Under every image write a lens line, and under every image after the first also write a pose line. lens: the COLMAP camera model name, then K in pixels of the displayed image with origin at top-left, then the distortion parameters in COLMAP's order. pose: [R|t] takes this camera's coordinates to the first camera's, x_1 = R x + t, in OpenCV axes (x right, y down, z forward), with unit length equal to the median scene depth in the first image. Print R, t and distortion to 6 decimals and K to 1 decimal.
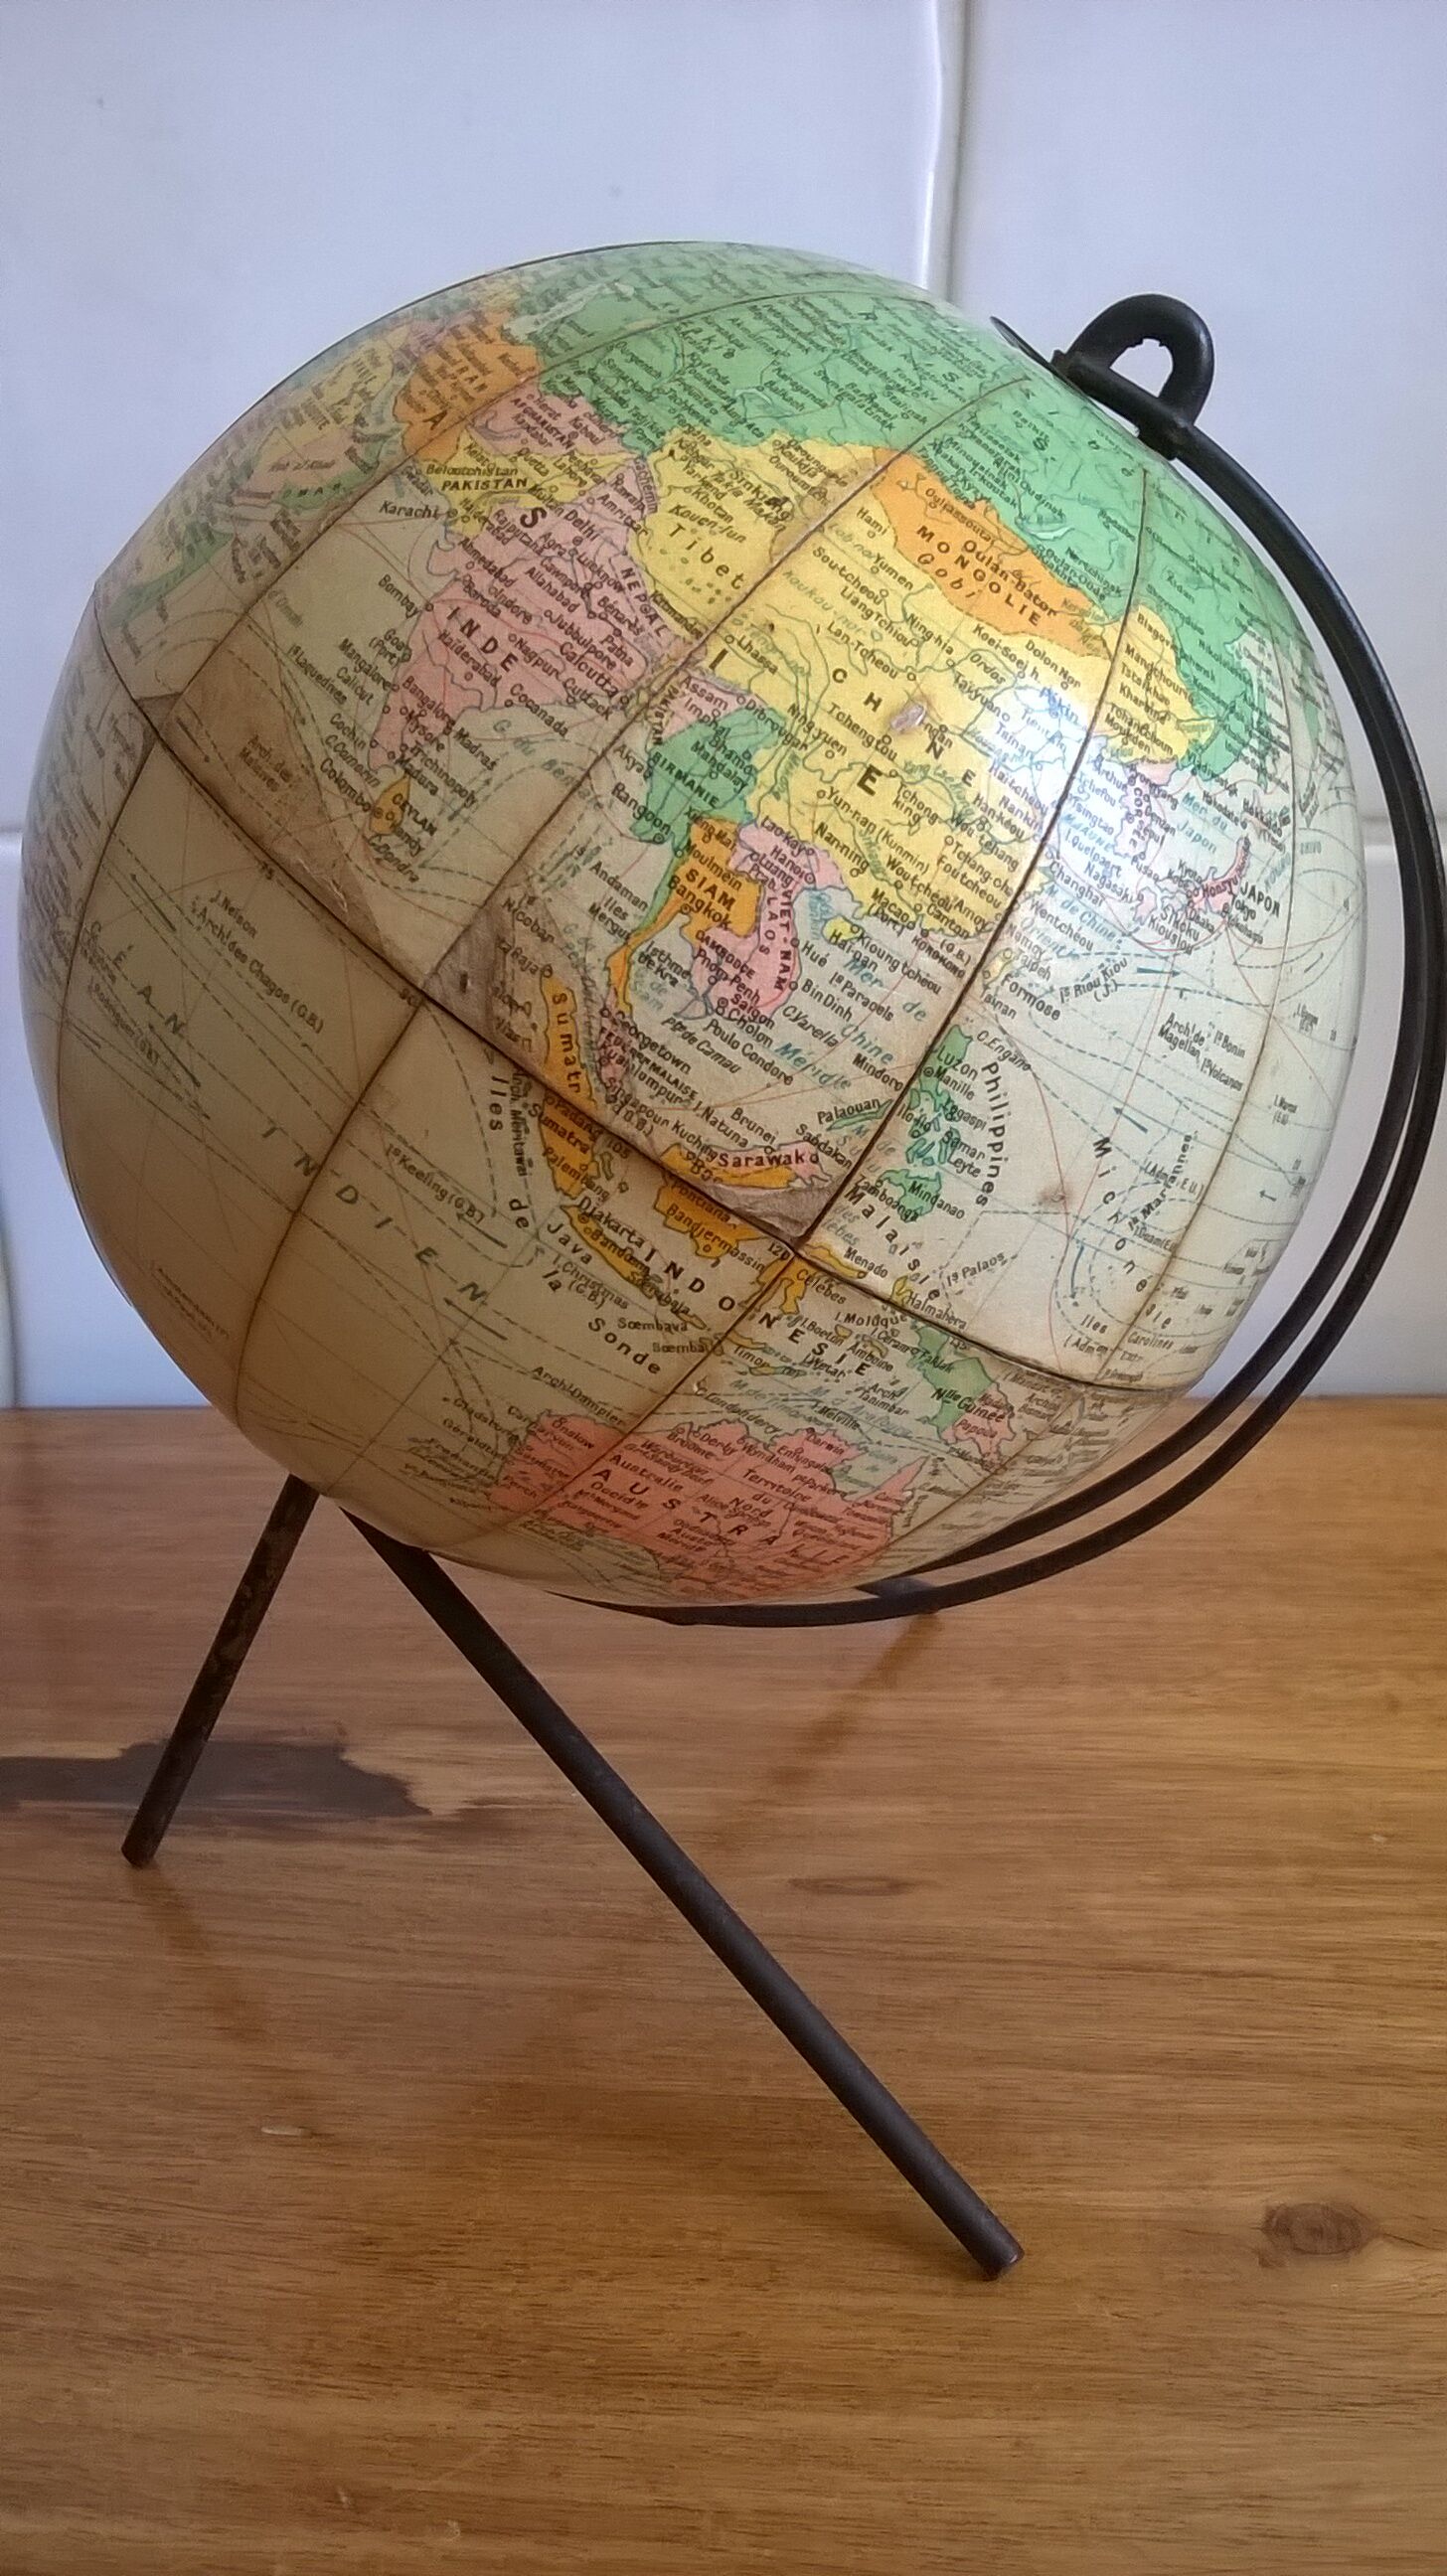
lens RADIAL K [[2411.7, 0, 812.0], [0, 2411.7, 1286.0], [0, 0, 1]] dist [-0.000124, -0.002214]
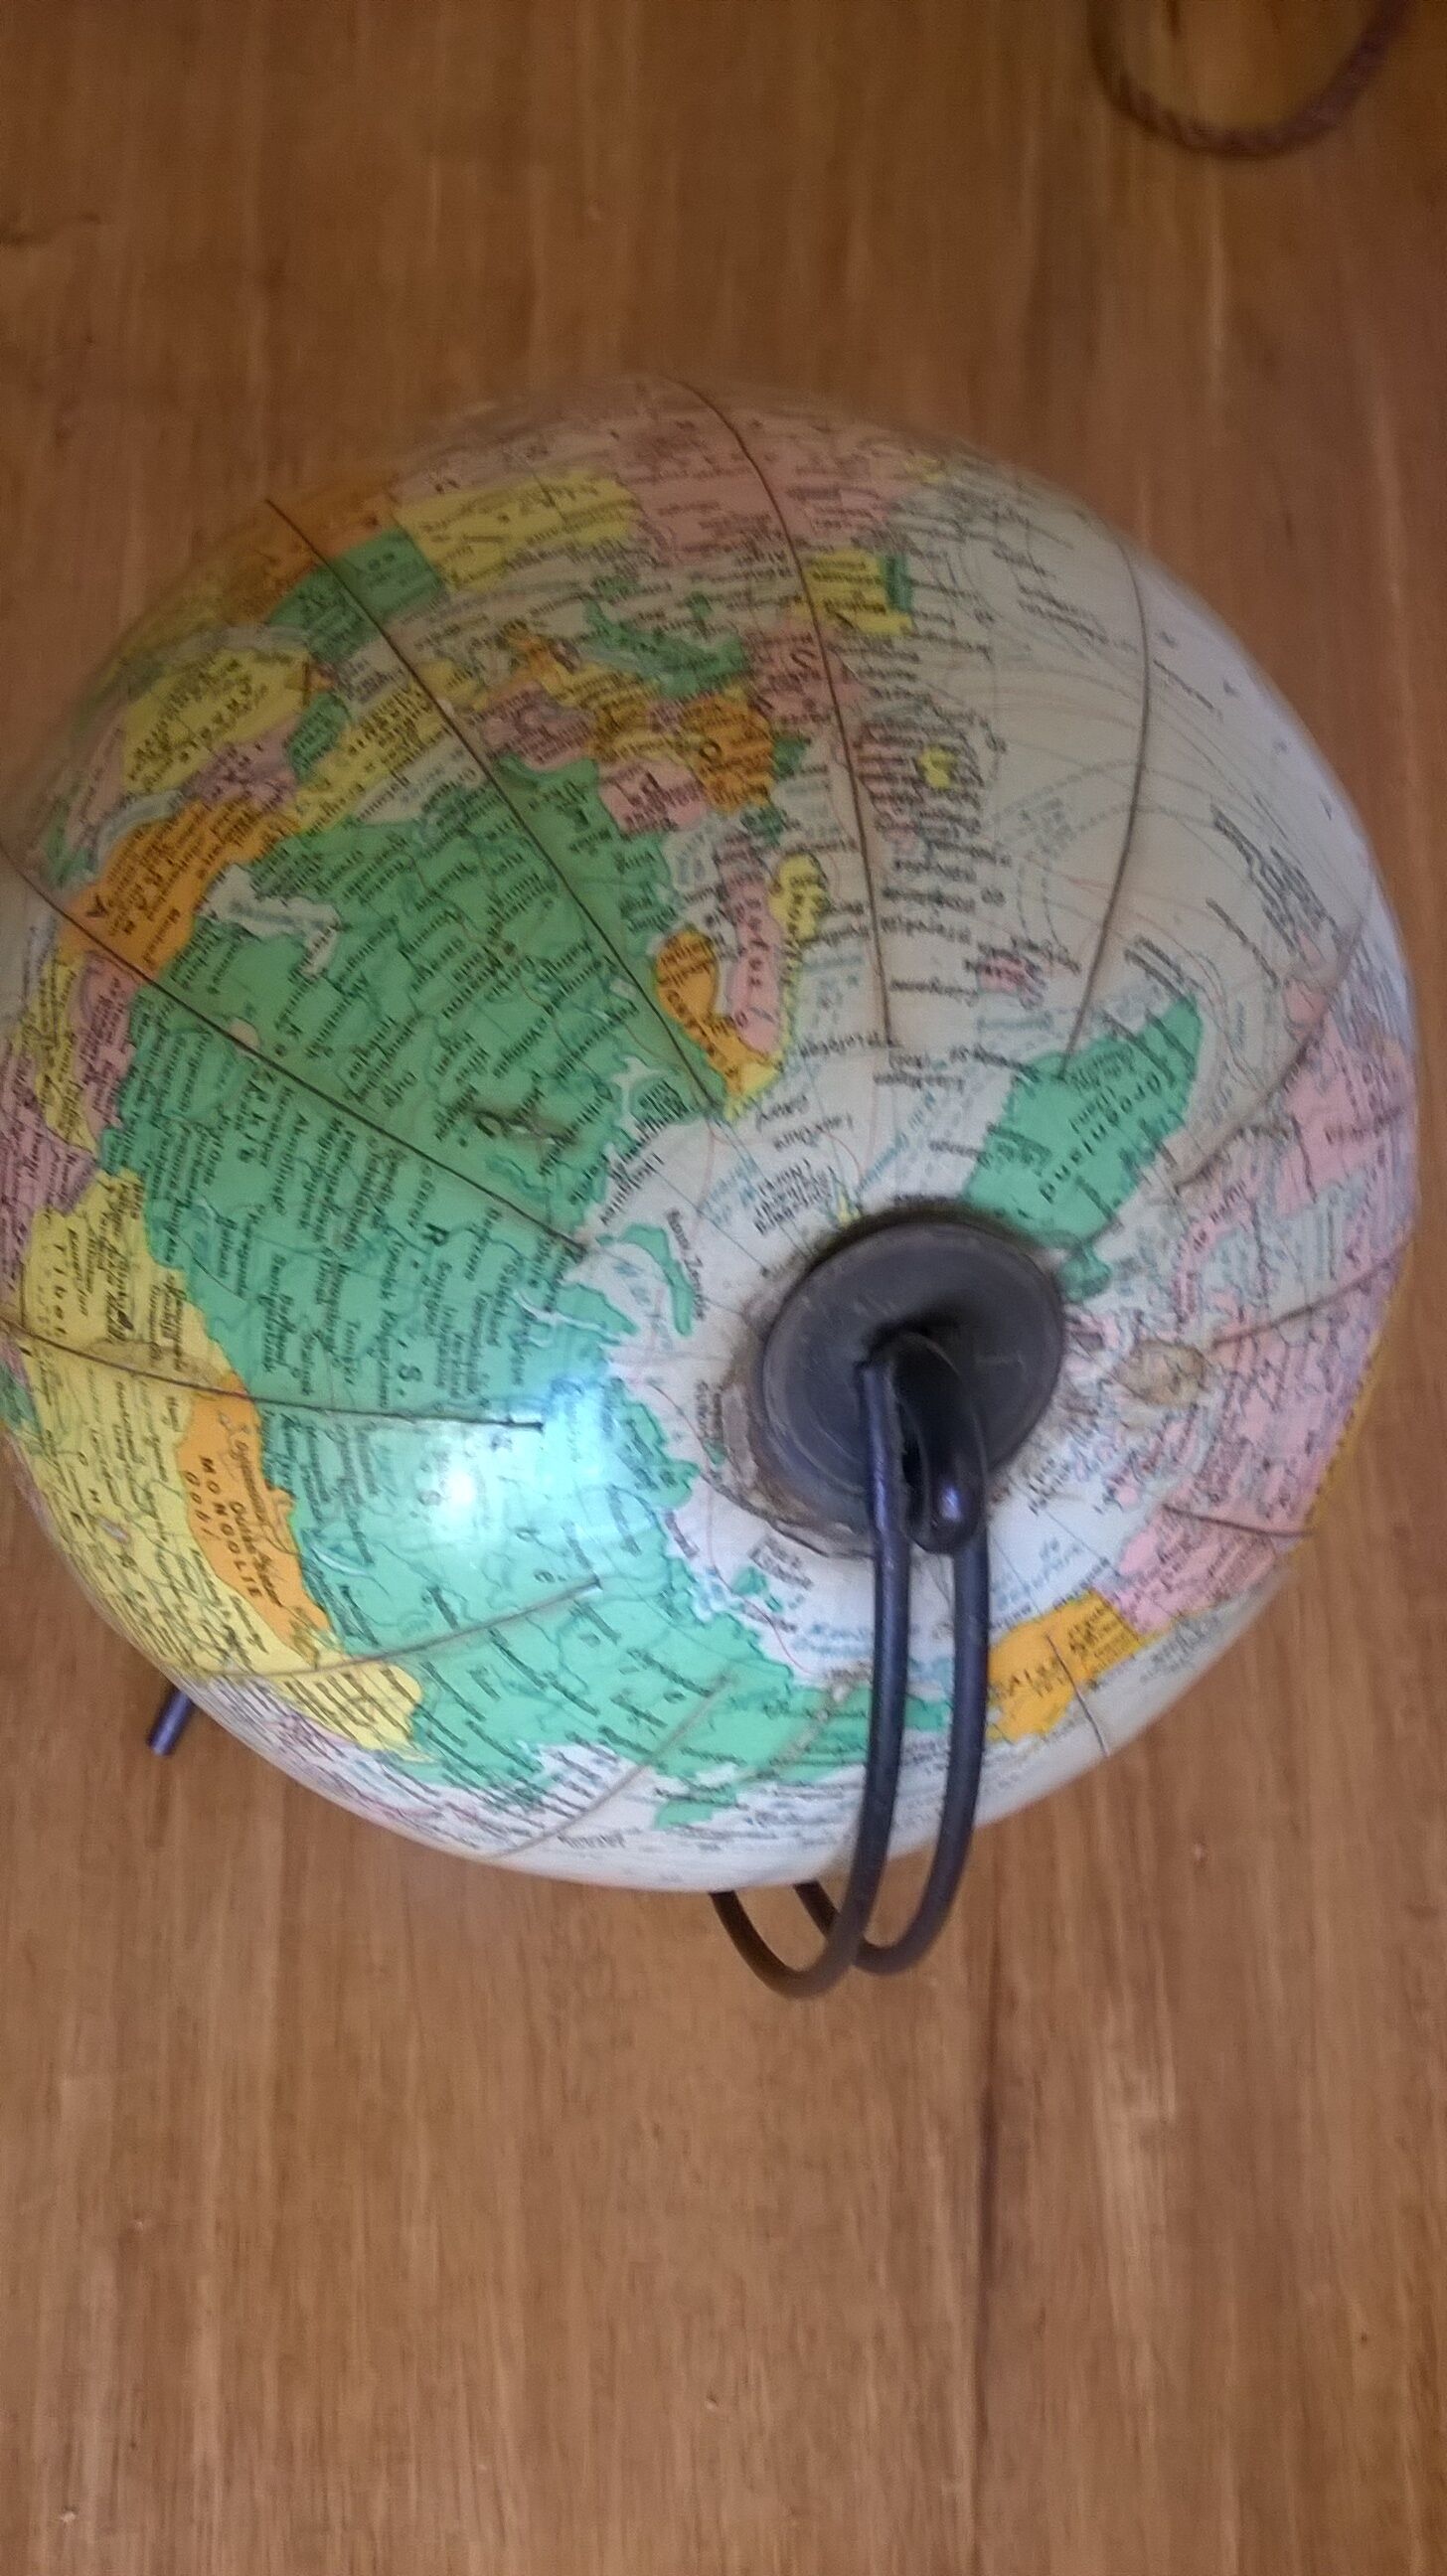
lens RADIAL K [[2499.7, 0, 719.4], [0, 2499.7, 1415.4], [0, 0, 1]] dist [0.005972, 0.004020]
pose [[0.402034, 0.894533, -0.195394, 0.293875], [-0.325585, 0.339118, 0.882606, -1.219155], [0.855782, -0.291220, 0.427583, 0.763698]]
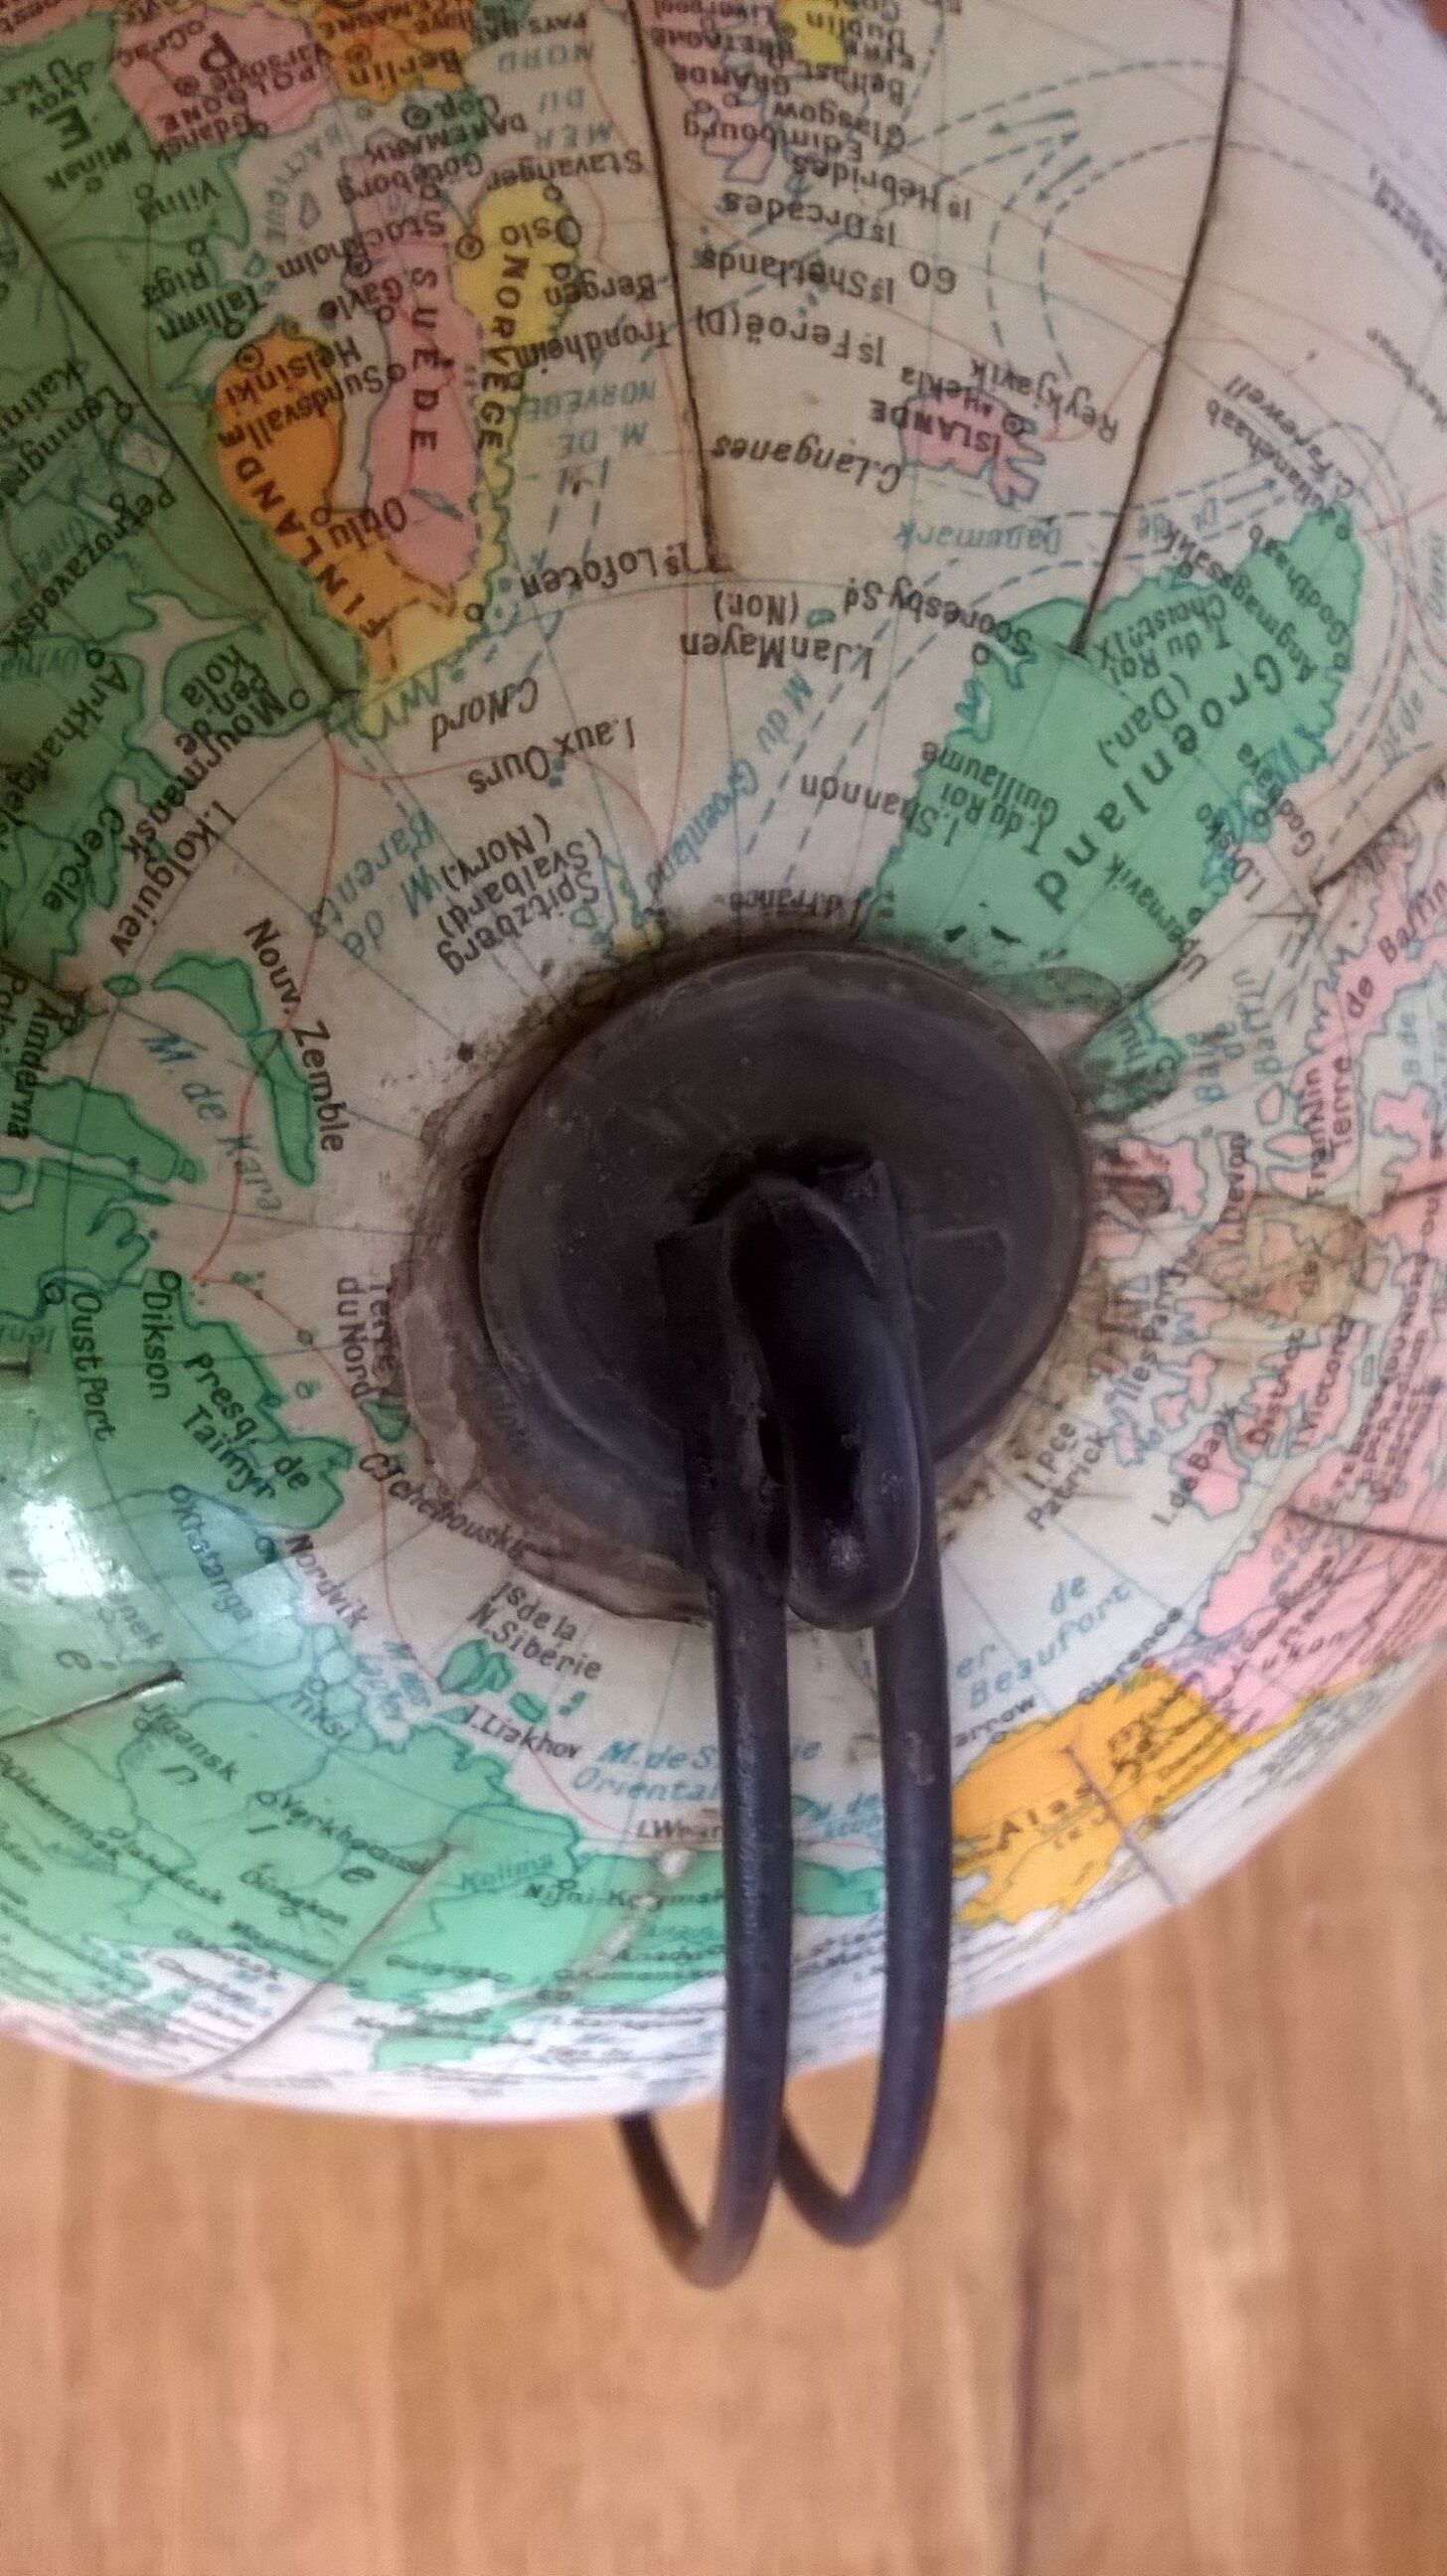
lens RADIAL K [[2362.7, 0, 685.9], [0, 2362.7, 1343.7], [0, 0, 1]] dist [0.056082, -0.220727]
pose [[0.395781, 0.893677, -0.211419, 0.228723], [-0.273104, 0.334340, 0.902015, -0.824237], [0.876796, -0.299261, 0.376392, 1.034261]]
